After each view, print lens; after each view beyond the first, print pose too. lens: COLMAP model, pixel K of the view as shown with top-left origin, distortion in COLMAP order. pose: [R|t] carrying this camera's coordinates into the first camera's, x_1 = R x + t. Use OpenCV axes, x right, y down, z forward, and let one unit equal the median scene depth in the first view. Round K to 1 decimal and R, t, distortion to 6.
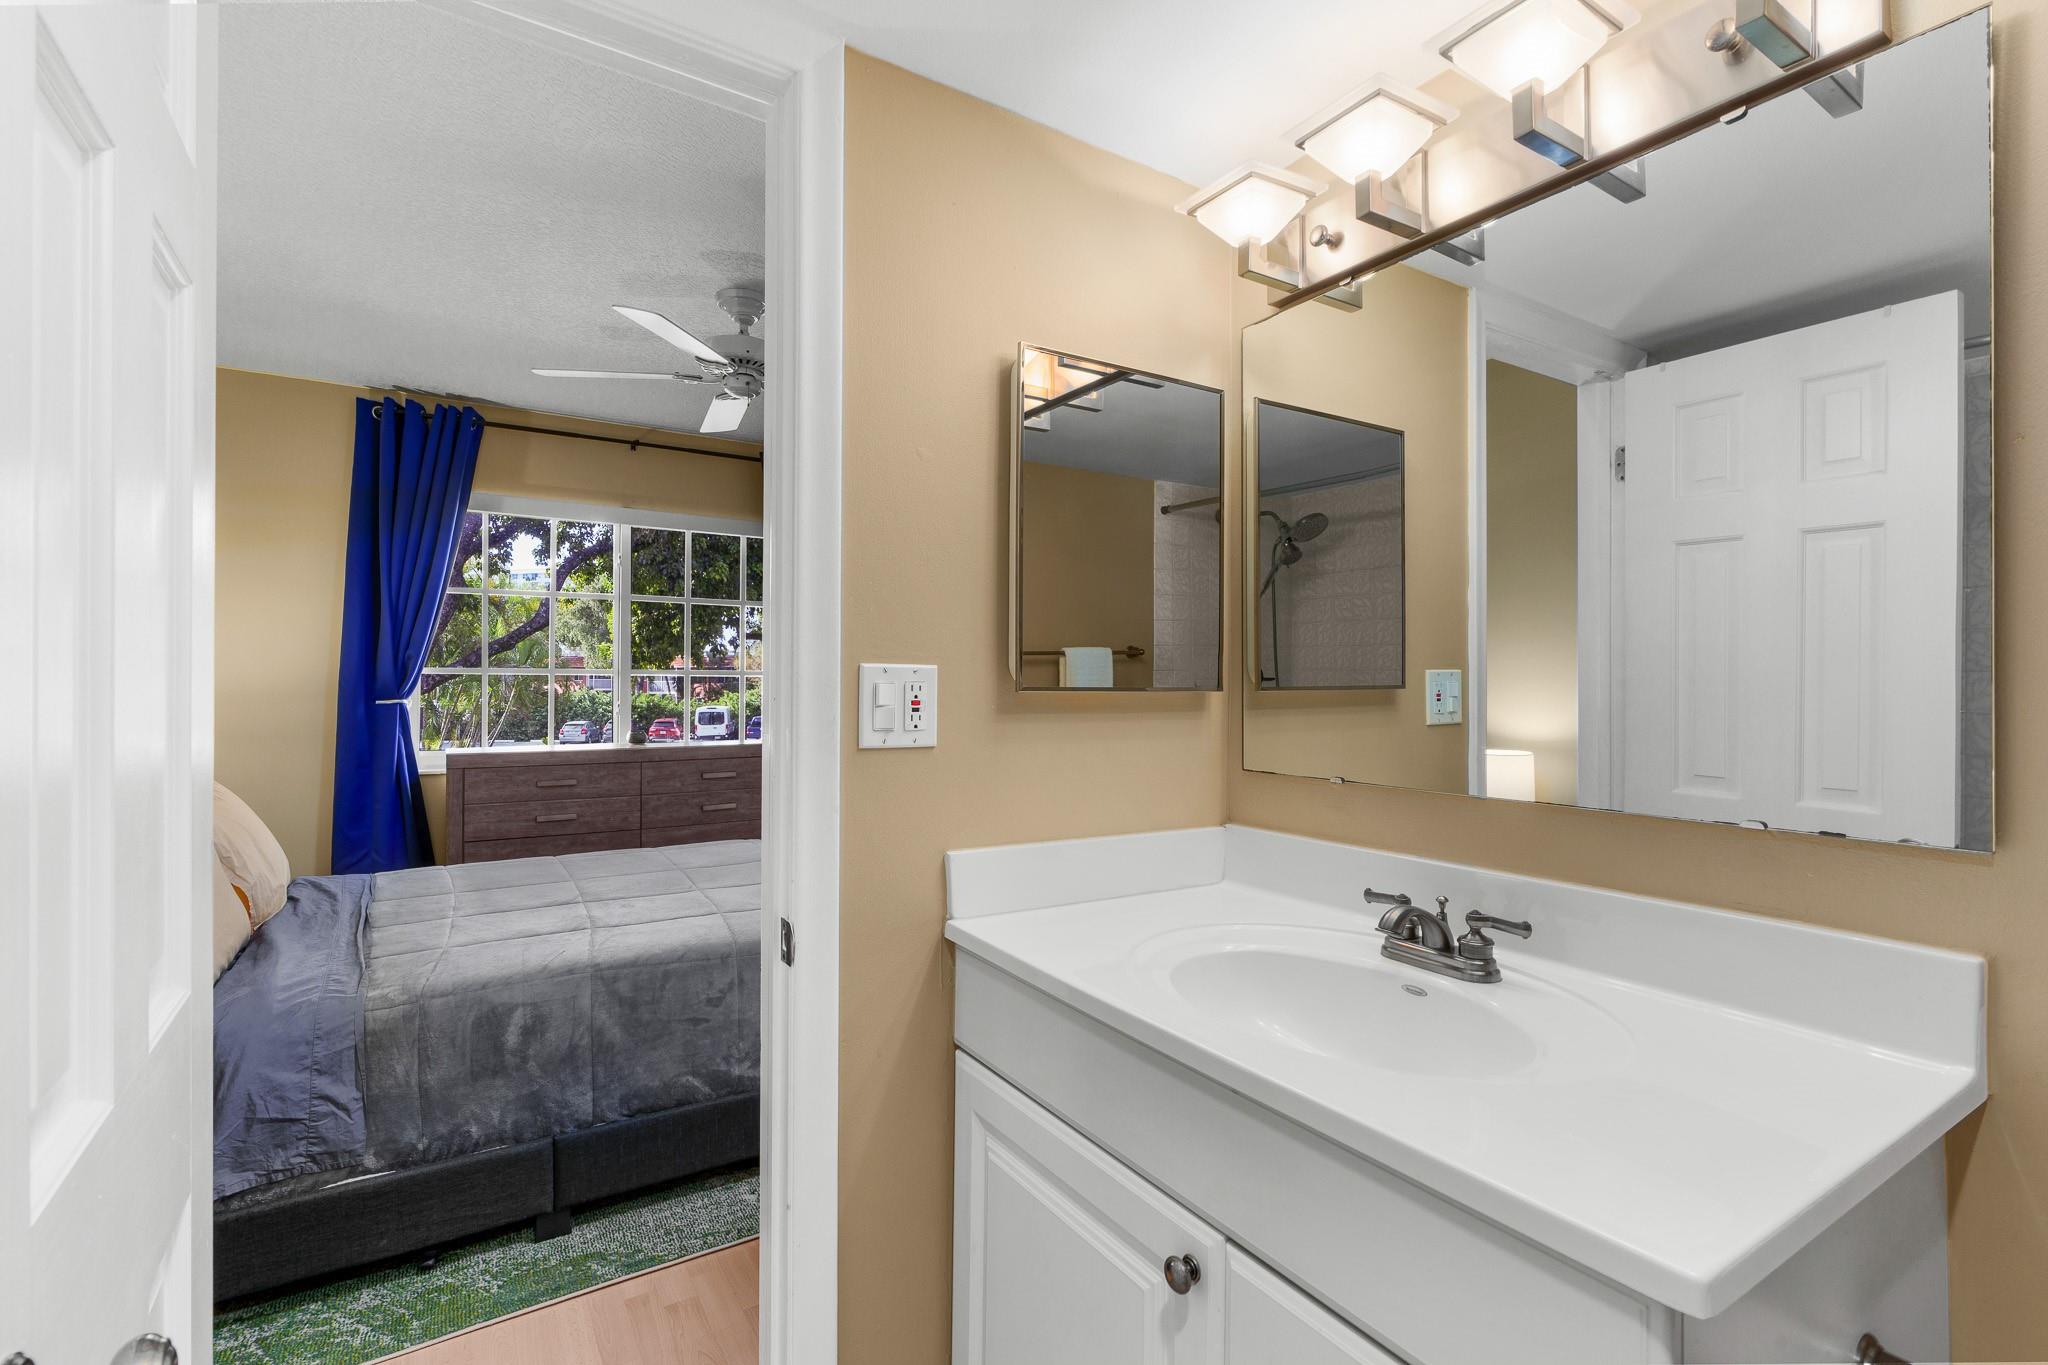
lens RADIAL K [[934.8, 0, 1031.6], [0, 934.8, 666.5], [0, 0, 1]] dist [-0.003267, -0.000056]
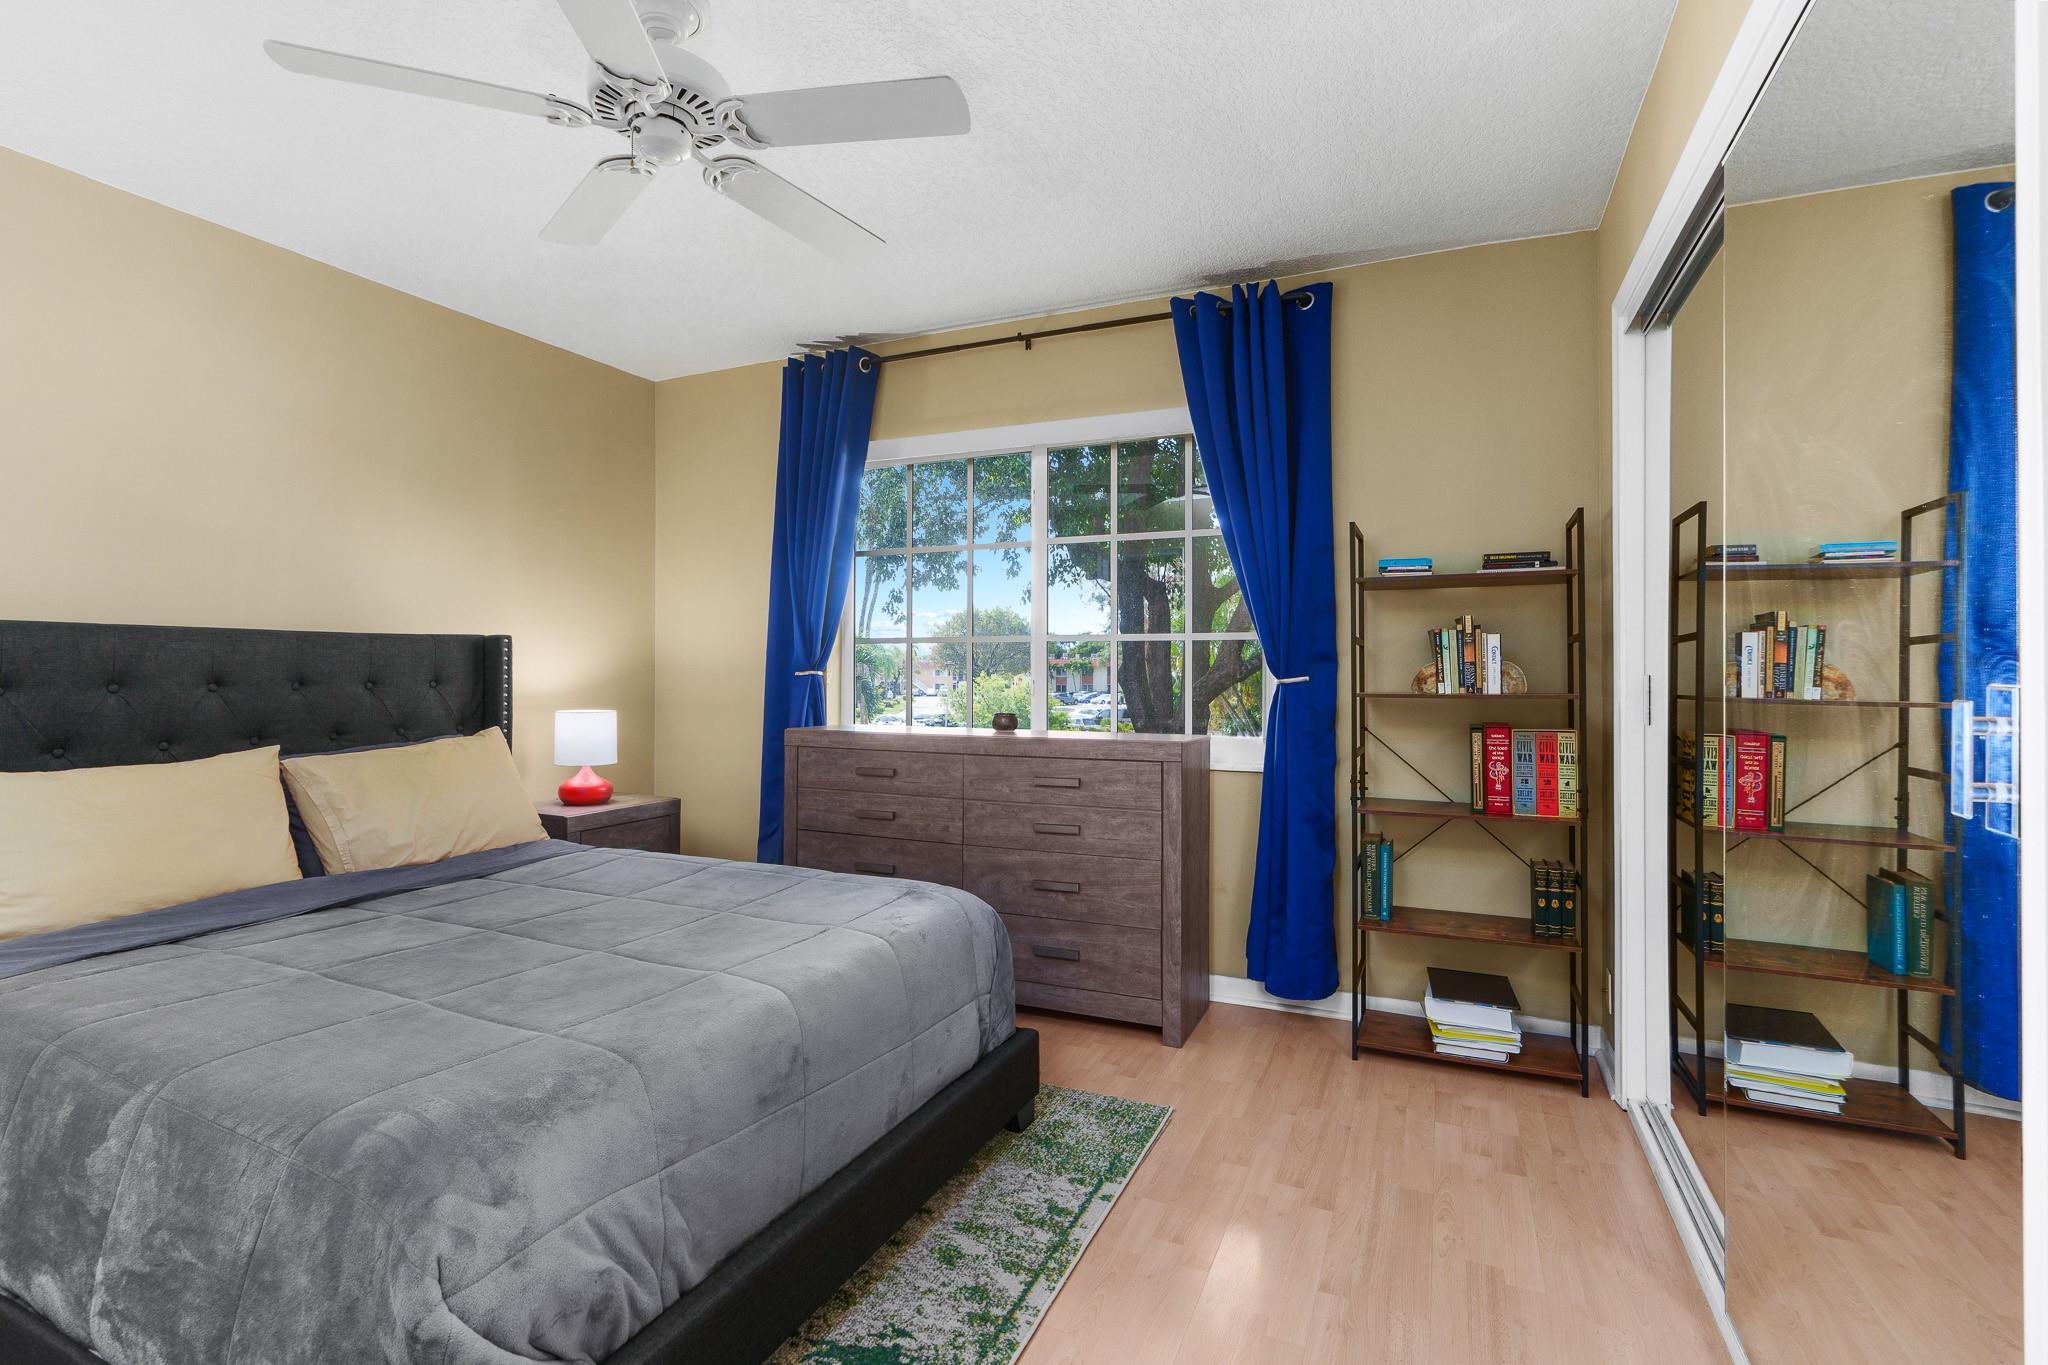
lens RADIAL K [[934.8, 0, 1031.6], [0, 934.8, 666.5], [0, 0, 1]] dist [-0.003267, -0.000056]
pose [[0.545999, -0.009230, -0.837735, 0.233882], [0.012659, 0.999916, -0.002766, 0.034897], [0.837690, -0.009094, 0.546070, 0.634752]]
